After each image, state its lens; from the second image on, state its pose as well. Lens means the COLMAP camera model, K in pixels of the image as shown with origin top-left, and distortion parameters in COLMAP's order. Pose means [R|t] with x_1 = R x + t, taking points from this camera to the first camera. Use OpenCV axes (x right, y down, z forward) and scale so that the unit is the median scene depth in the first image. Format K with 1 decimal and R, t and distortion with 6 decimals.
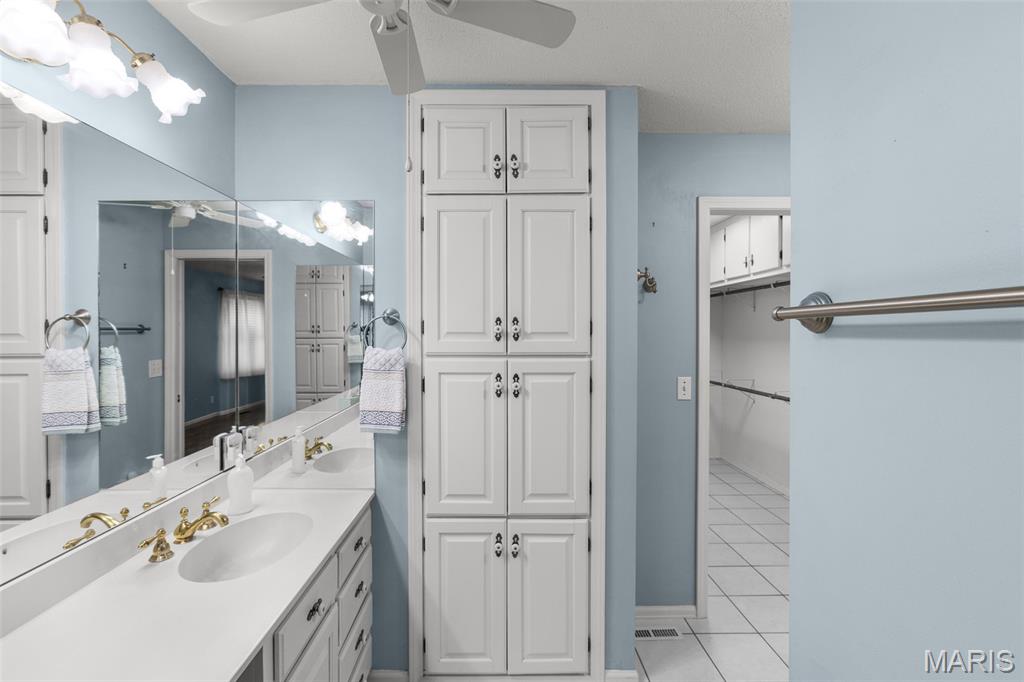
lens RADIAL K [[459.4, 0, 509.1], [0, 459.4, 340.0], [0, 0, 1]] dist [-0.001551, 0.001835]
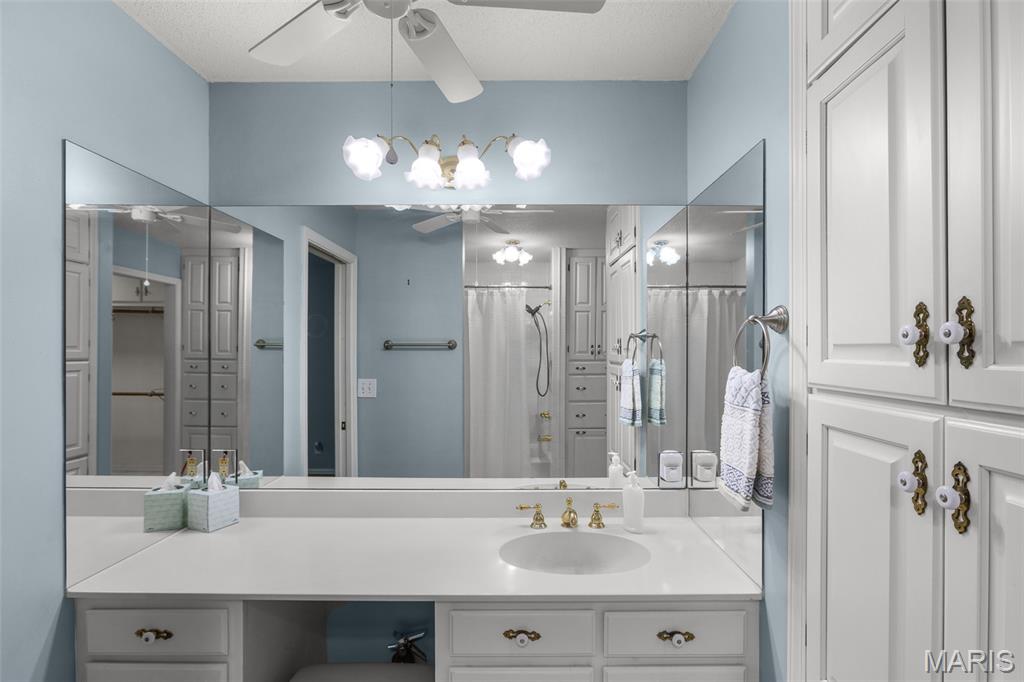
lens RADIAL K [[459.4, 0, 511.2], [0, 459.4, 347.9], [0, 0, 1]] dist [-0.001551, 0.001835]
pose [[-0.013785, -0.005048, -0.999892, 0.362903], [-0.011463, 0.999922, -0.004890, -0.006851], [0.999839, 0.011395, -0.013841, 0.664196]]
